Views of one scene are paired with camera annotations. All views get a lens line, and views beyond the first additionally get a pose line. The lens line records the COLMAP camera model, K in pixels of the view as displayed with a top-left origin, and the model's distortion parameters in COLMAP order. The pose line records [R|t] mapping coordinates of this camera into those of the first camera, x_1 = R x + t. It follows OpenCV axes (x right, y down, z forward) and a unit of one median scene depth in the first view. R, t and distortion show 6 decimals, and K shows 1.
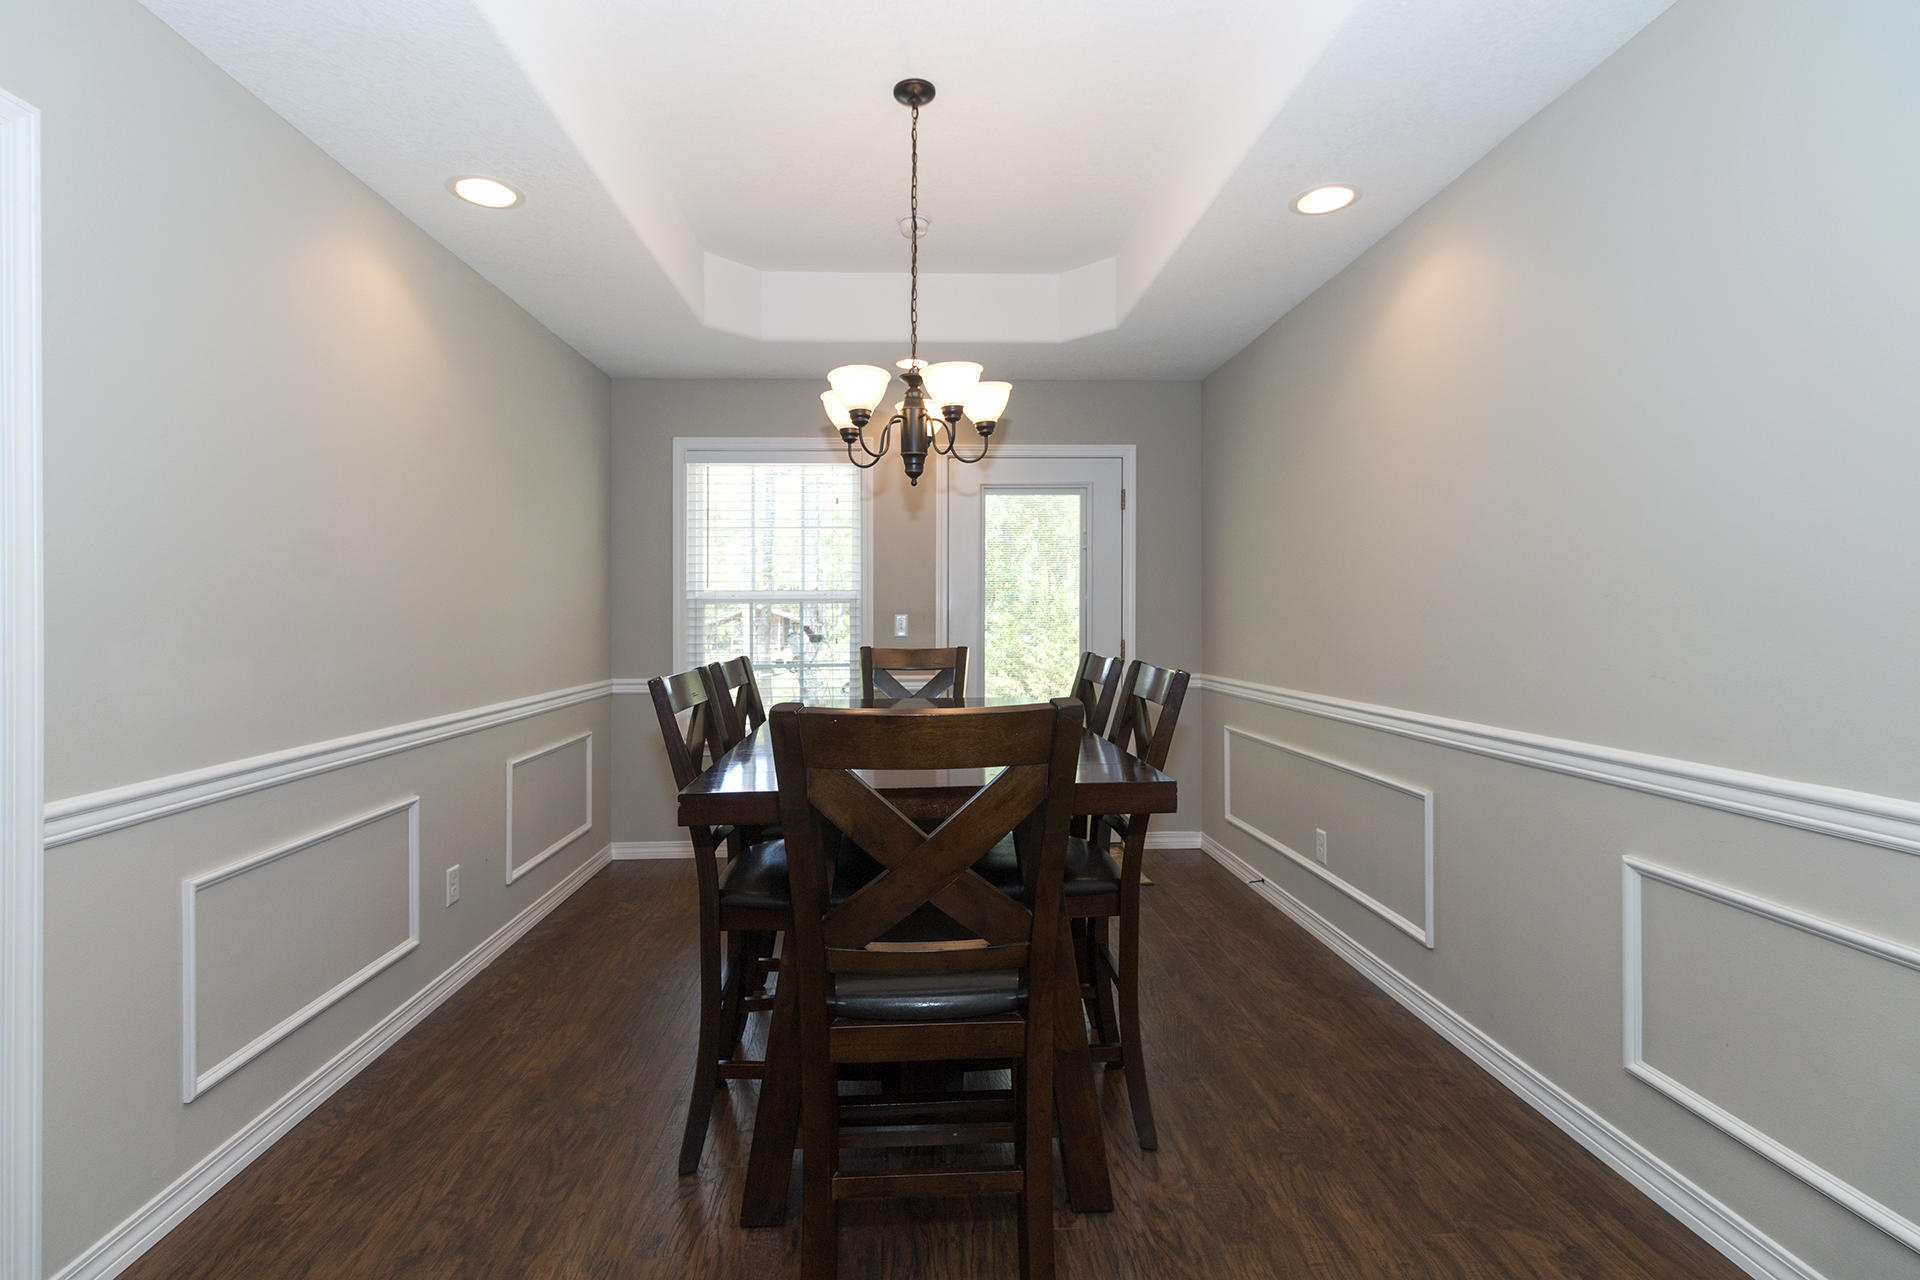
lens RADIAL K [[882.7, 0, 949.6], [0, 882.7, 640.5], [0, 0, 1]] dist [0.000856, 0.000783]
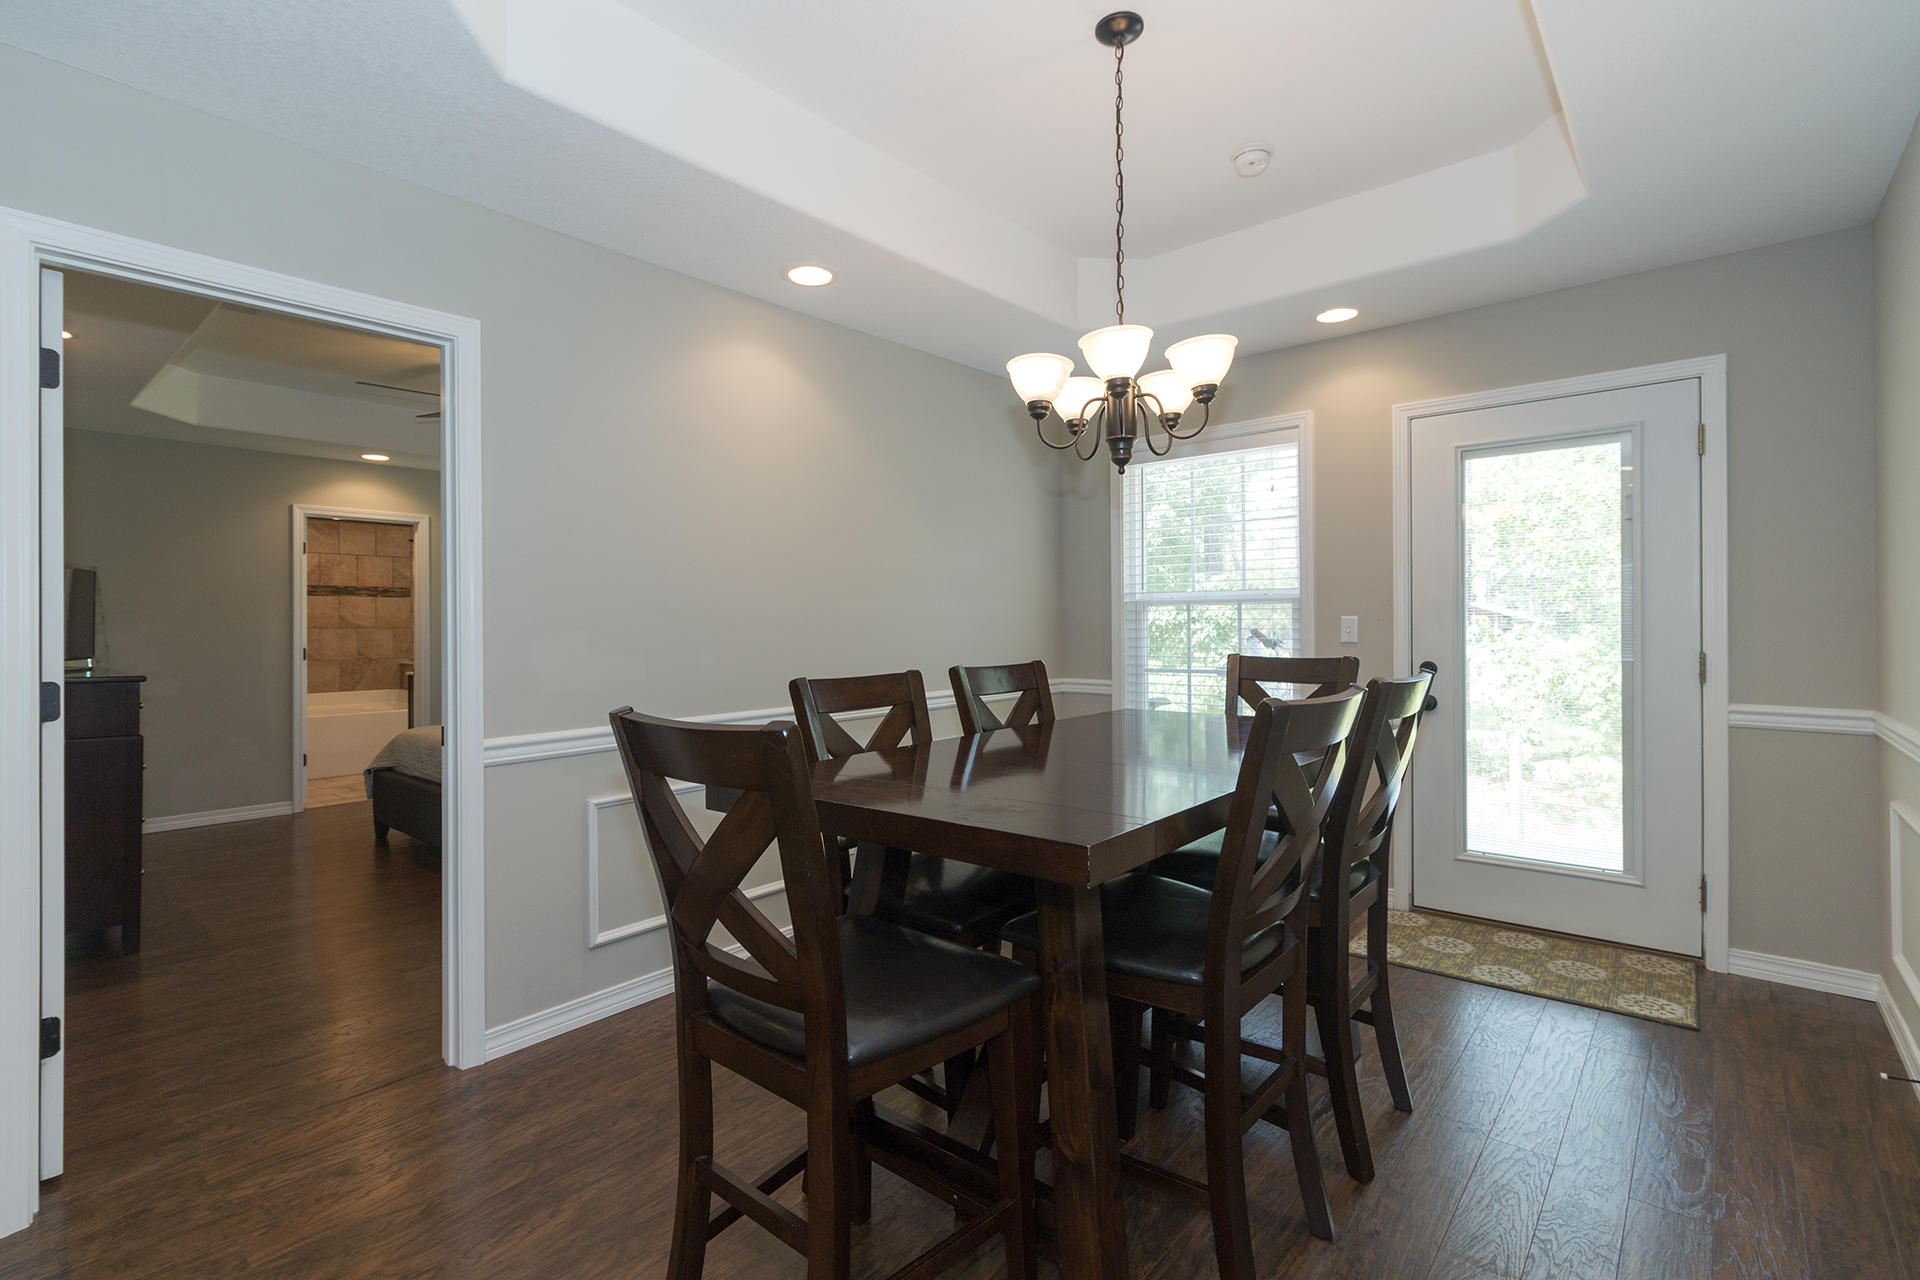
lens RADIAL K [[877.8, 0, 958.9], [0, 877.8, 633.8], [0, 0, 1]] dist [0.002206, 0.000262]
pose [[0.725534, 0.007879, -0.688142, 0.425275], [-0.011759, 0.999930, -0.000948, -0.012127], [0.688086, 0.008780, 0.725576, 0.239671]]
